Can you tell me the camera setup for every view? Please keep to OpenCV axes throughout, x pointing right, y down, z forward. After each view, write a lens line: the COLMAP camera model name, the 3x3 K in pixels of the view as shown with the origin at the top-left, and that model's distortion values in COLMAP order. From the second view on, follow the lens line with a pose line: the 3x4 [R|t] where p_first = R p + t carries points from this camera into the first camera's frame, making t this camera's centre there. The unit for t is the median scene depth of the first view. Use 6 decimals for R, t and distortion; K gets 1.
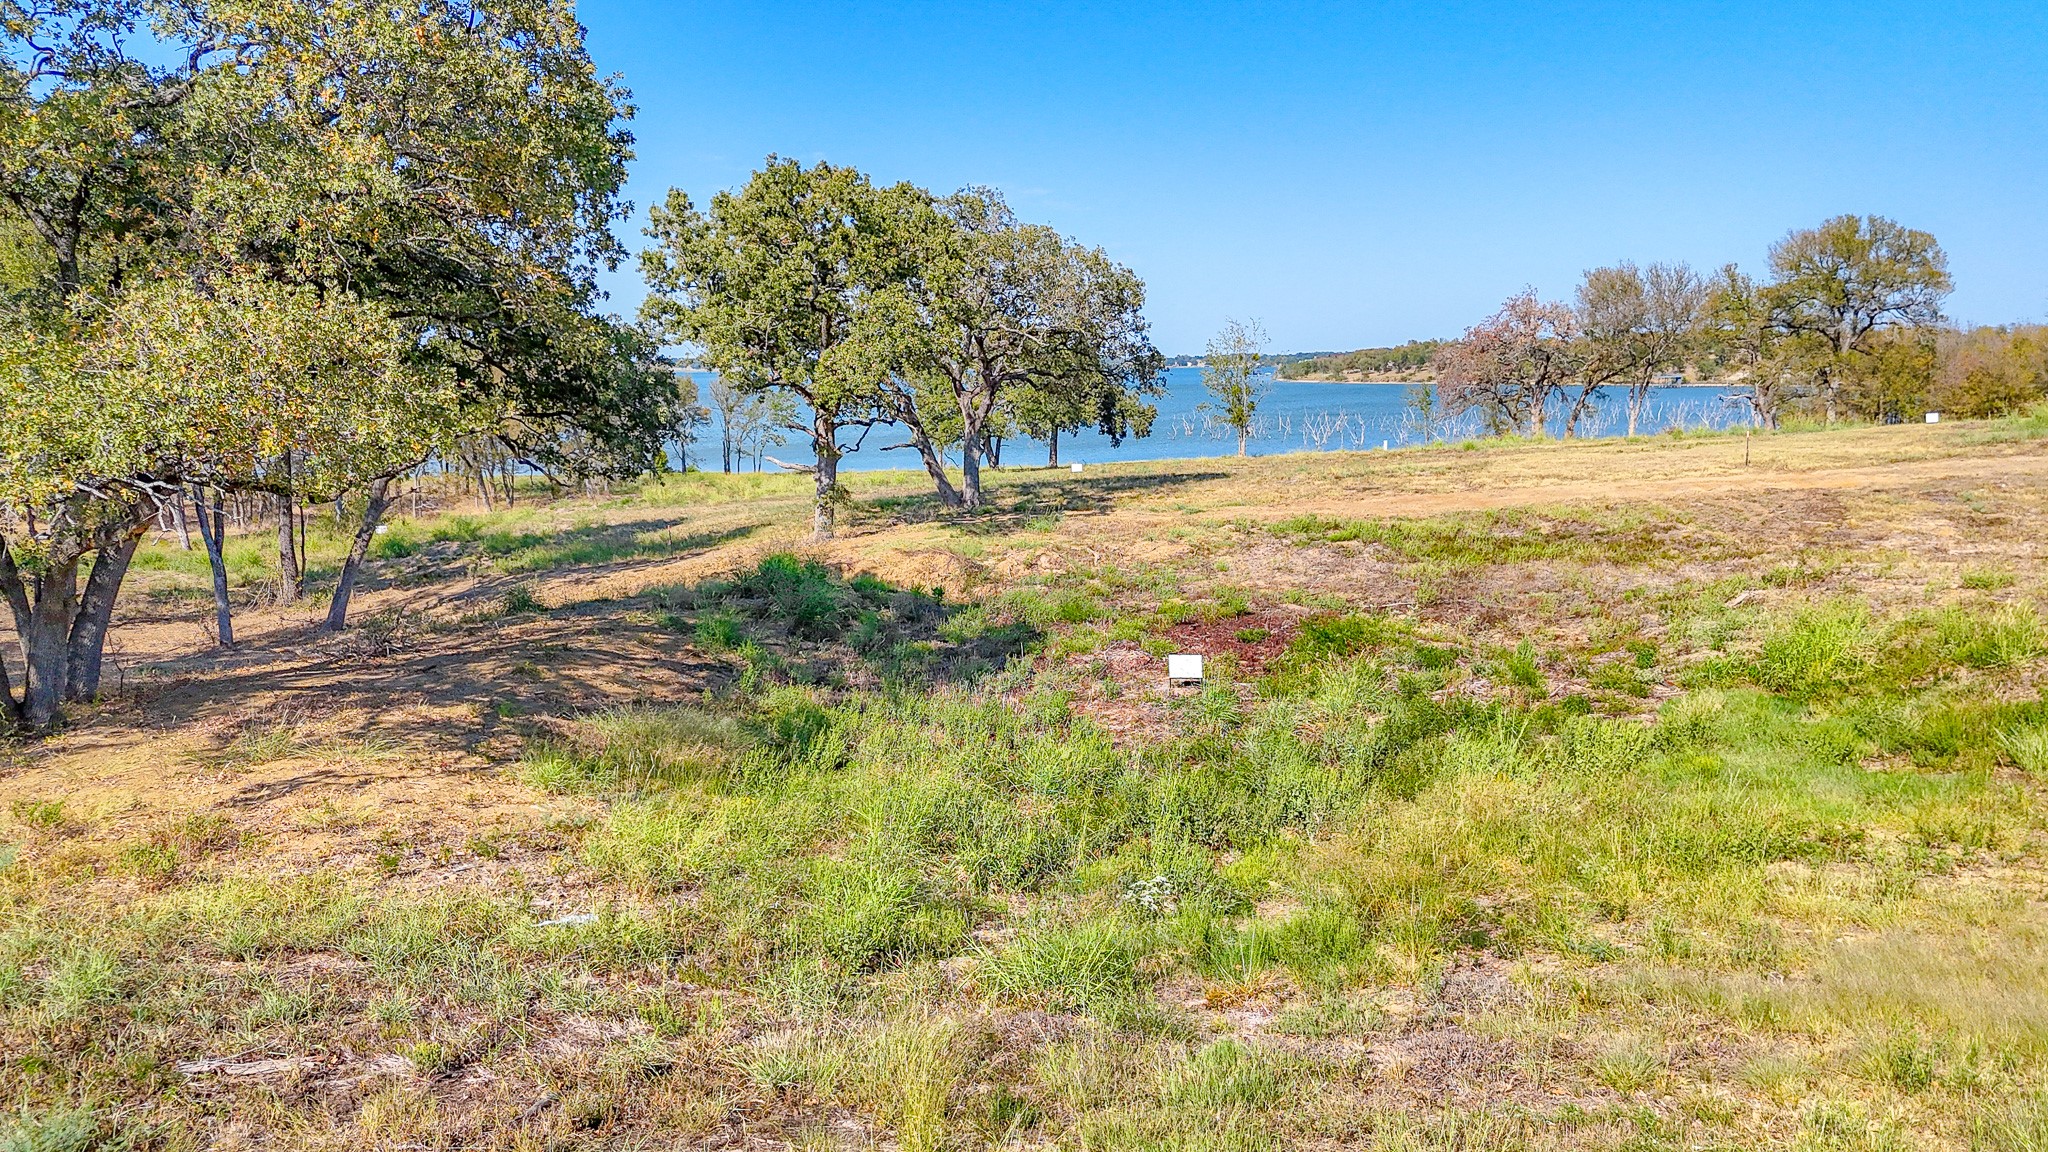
lens RADIAL K [[1549.1, 0, 1024.2], [0, 1549.1, 636.7], [0, 0, 1]] dist [0.071961, -0.056468]
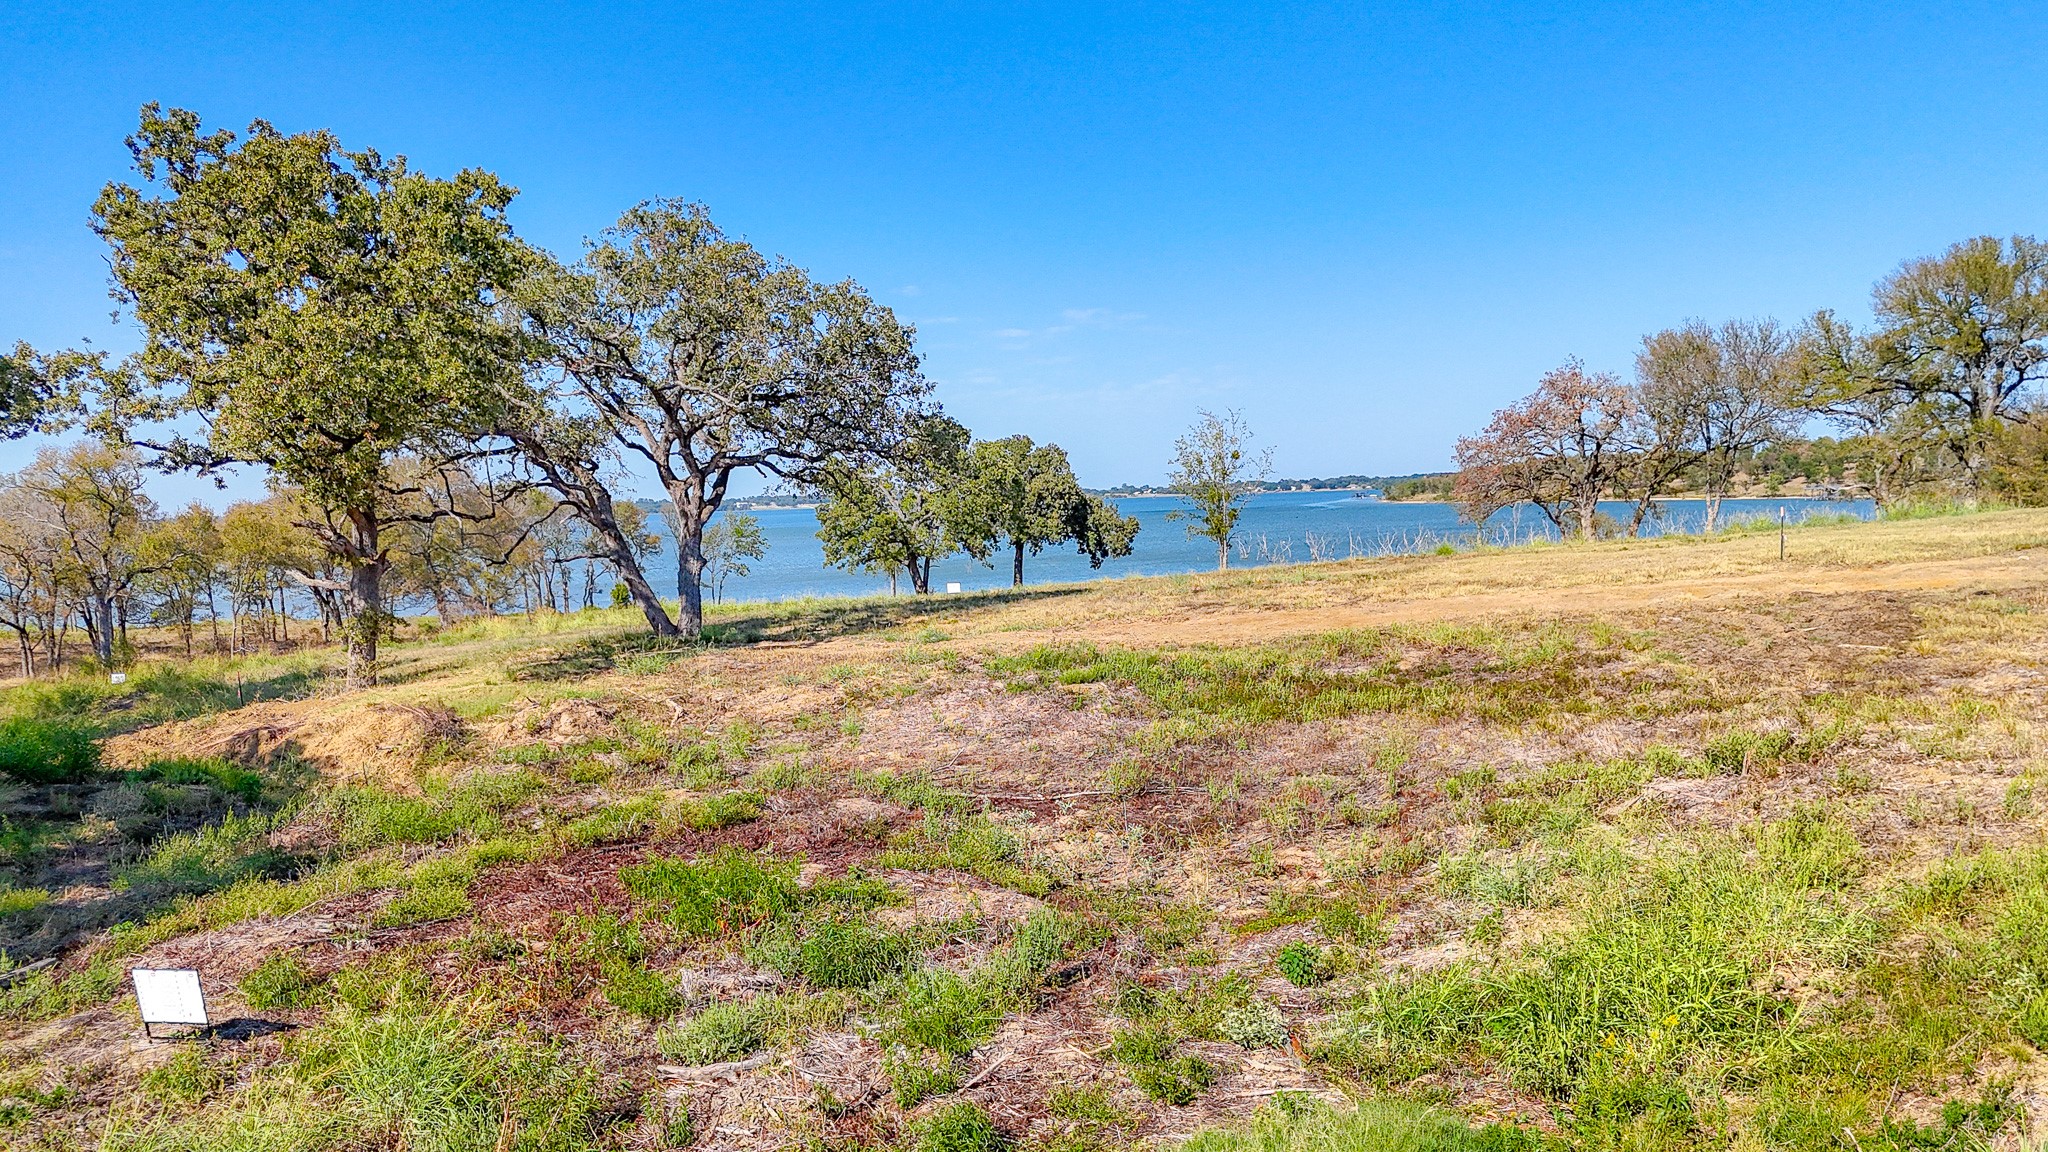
lens RADIAL K [[1609.8, 0, 924.9], [0, 1609.8, 691.3], [0, 0, 1]] dist [0.034063, -0.013333]
pose [[0.992283, -0.008833, -0.123680, 0.197761], [0.002226, 0.998567, -0.053463, -0.021020], [0.123975, 0.052775, 0.990881, 0.306423]]
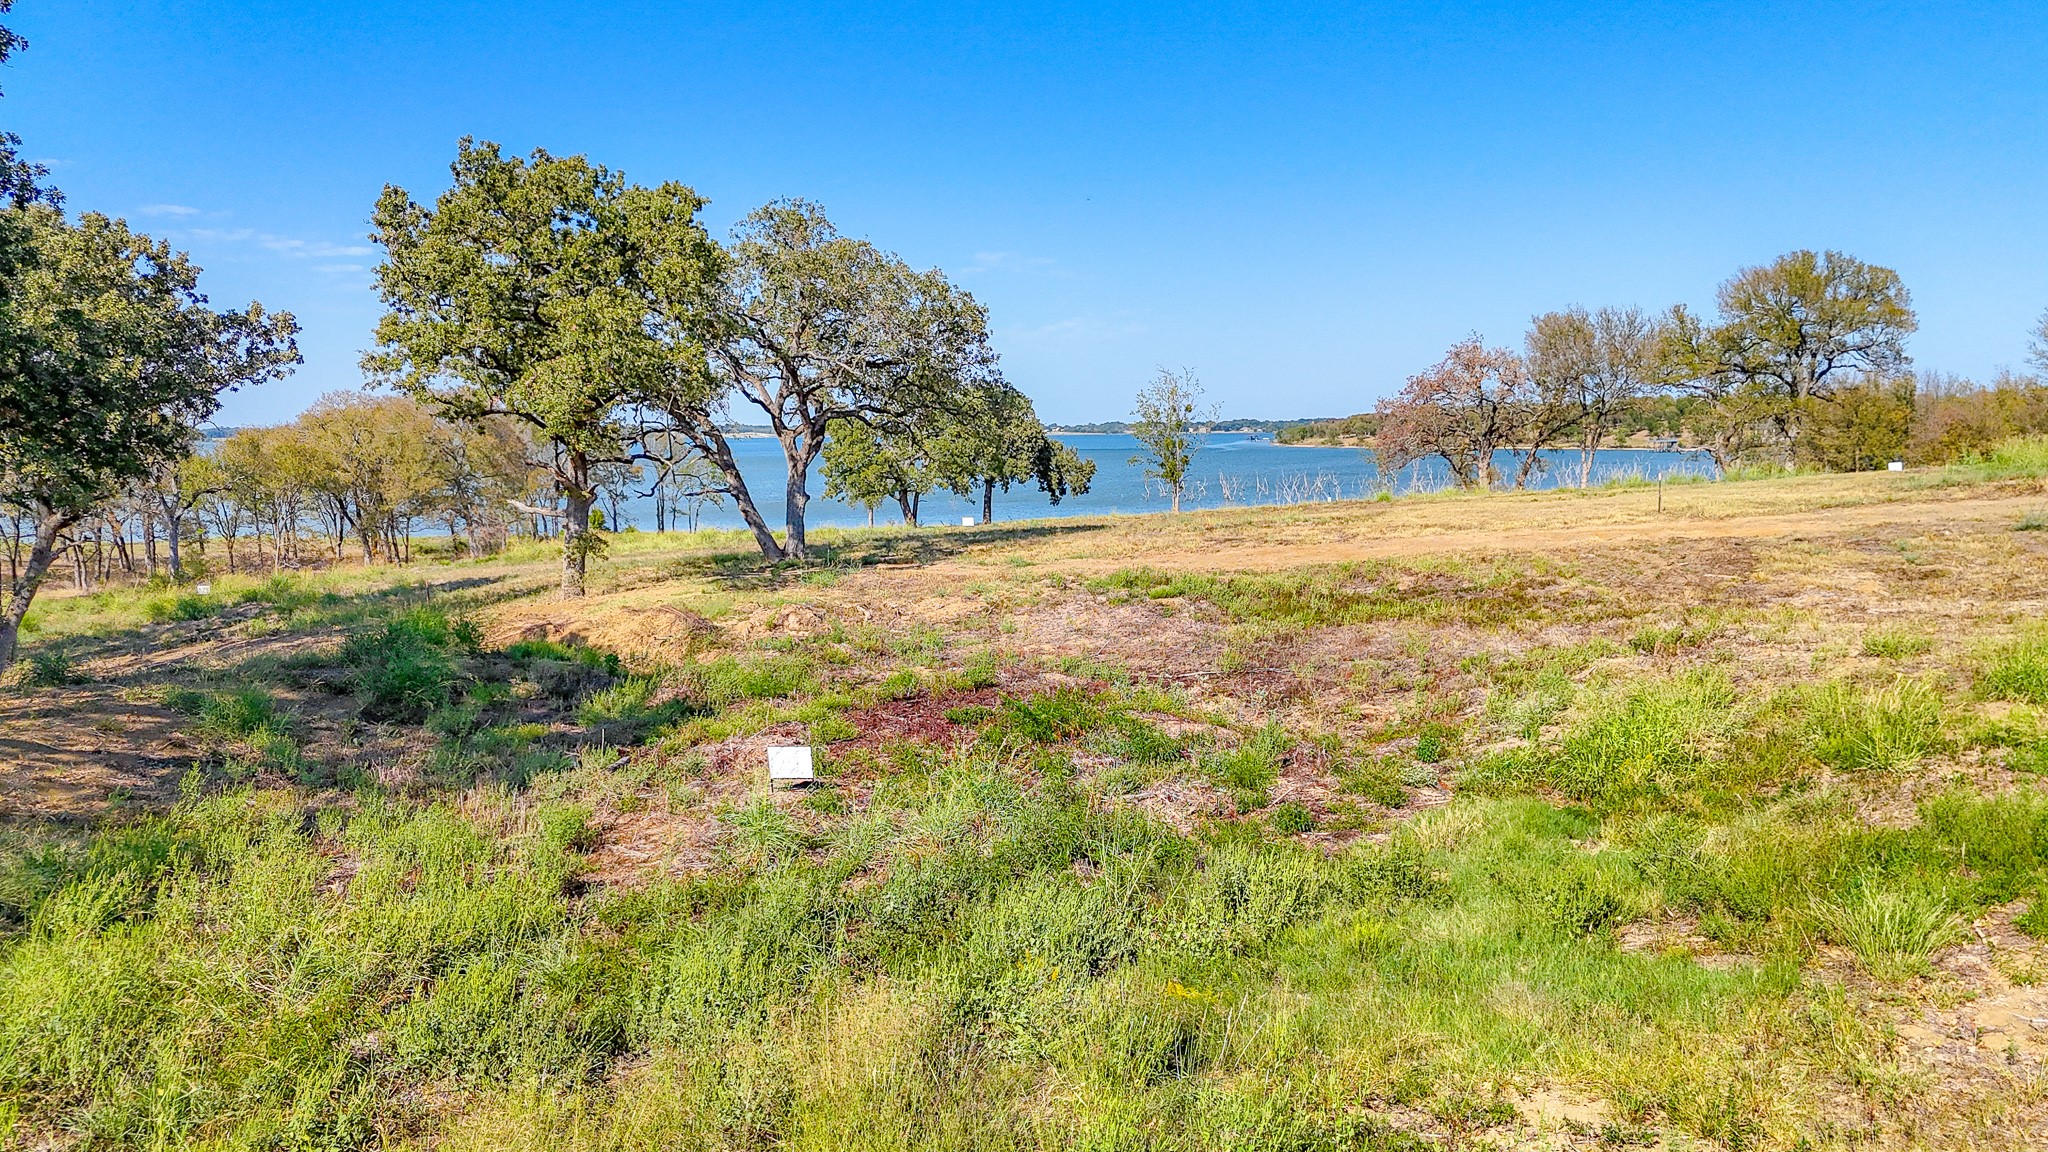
lens RADIAL K [[1549.1, 0, 1024.2], [0, 1549.1, 636.7], [0, 0, 1]] dist [0.071961, -0.056468]
pose [[0.999991, 0.000209, -0.004236, 0.117322], [-0.000386, 0.999129, -0.041728, -0.004985], [0.004224, 0.041729, 0.999120, 0.144141]]
